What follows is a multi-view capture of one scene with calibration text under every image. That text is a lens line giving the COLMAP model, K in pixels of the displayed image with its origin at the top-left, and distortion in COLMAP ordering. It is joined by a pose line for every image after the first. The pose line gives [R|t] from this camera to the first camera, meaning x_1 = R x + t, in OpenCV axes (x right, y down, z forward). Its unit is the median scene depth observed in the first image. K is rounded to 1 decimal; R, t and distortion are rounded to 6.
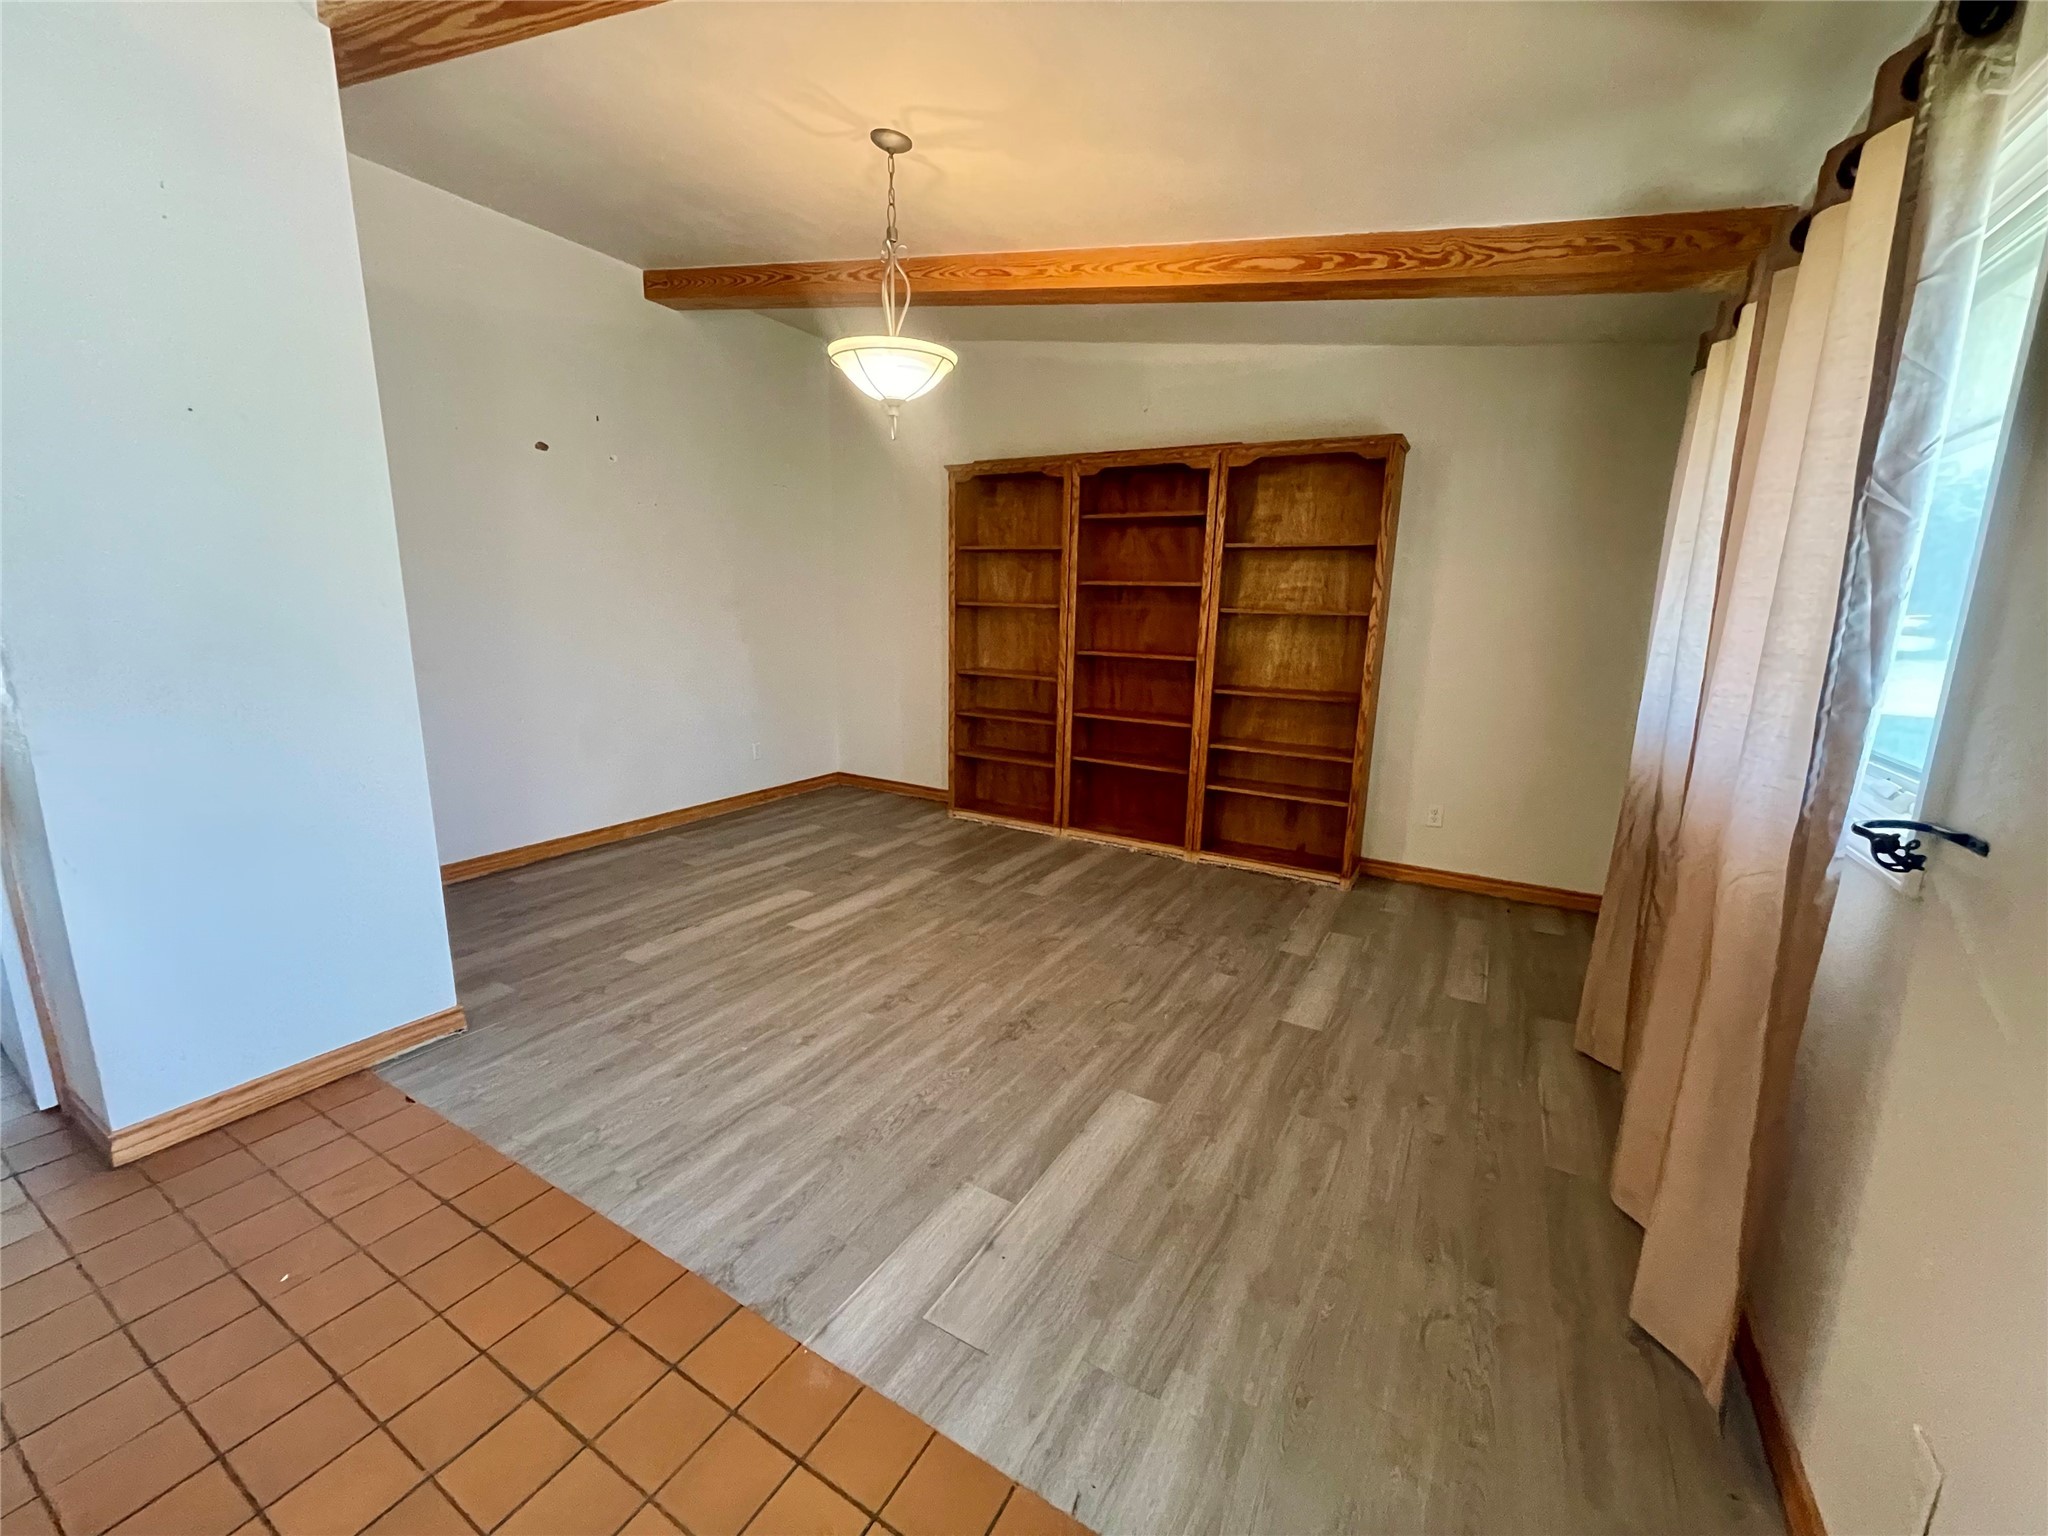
lens RADIAL K [[829.2, 0, 1026.1], [0, 829.2, 769.1], [0, 0, 1]] dist [-0.004046, -0.000167]
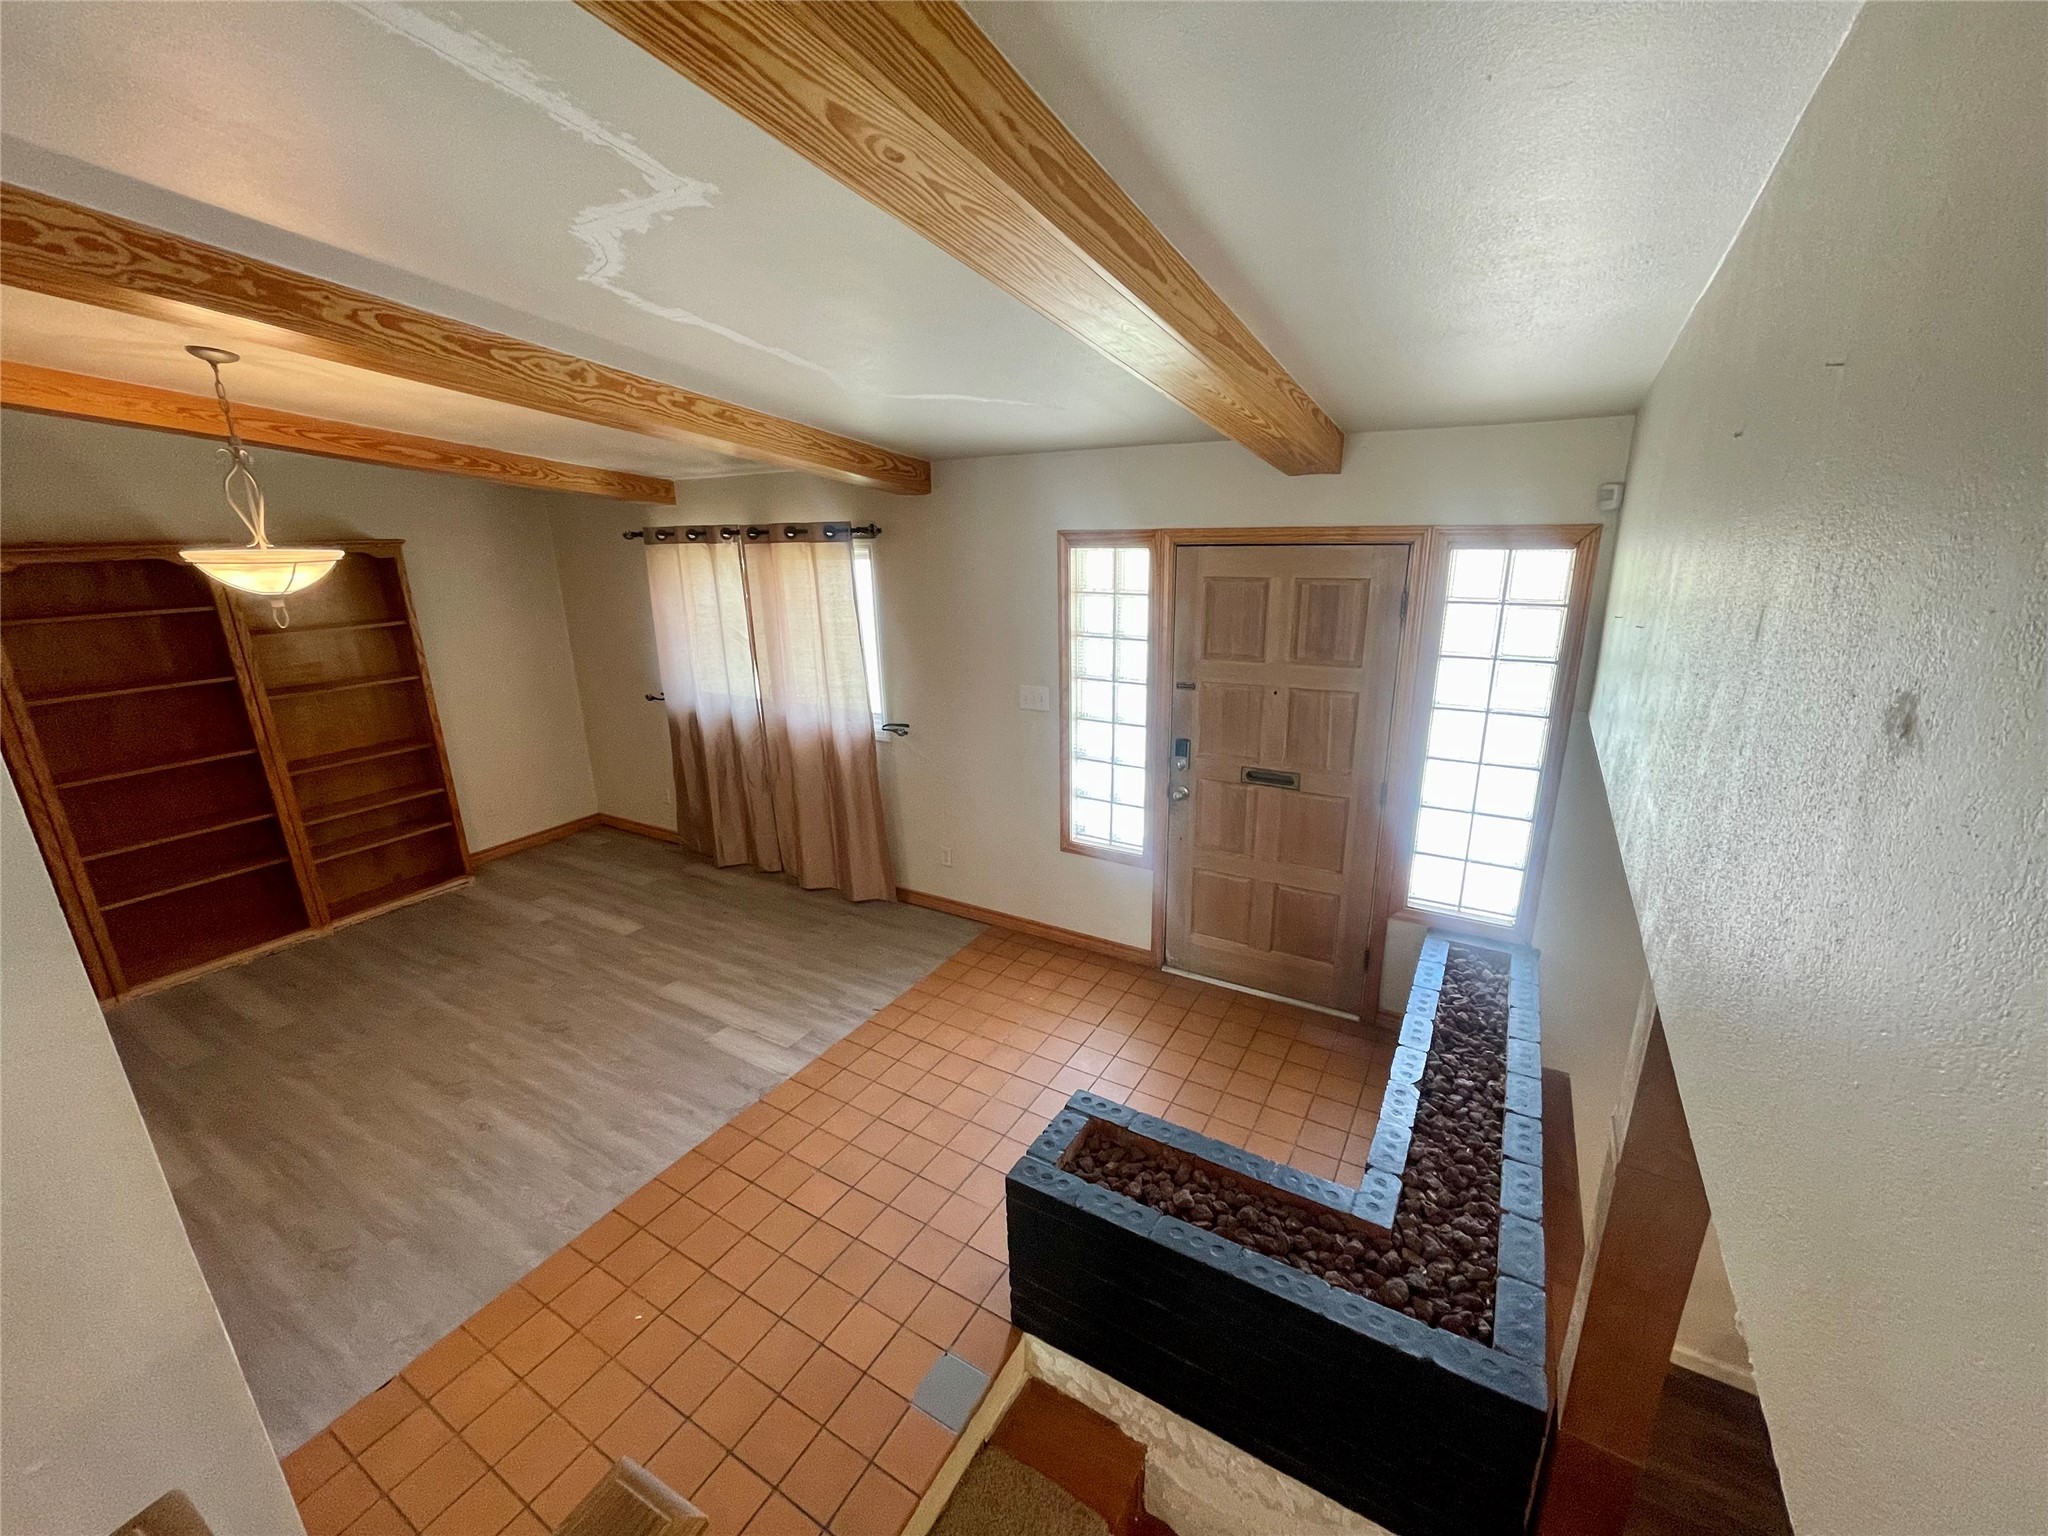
lens RADIAL K [[825.5, 0, 1027.0], [0, 825.5, 767.6], [0, 0, 1]] dist [-0.000087, -0.000019]
pose [[0.017076, -0.307154, 0.951507, -0.965957], [0.222213, 0.929011, 0.295905, -0.265799], [-0.974849, 0.206385, 0.084117, 0.014915]]
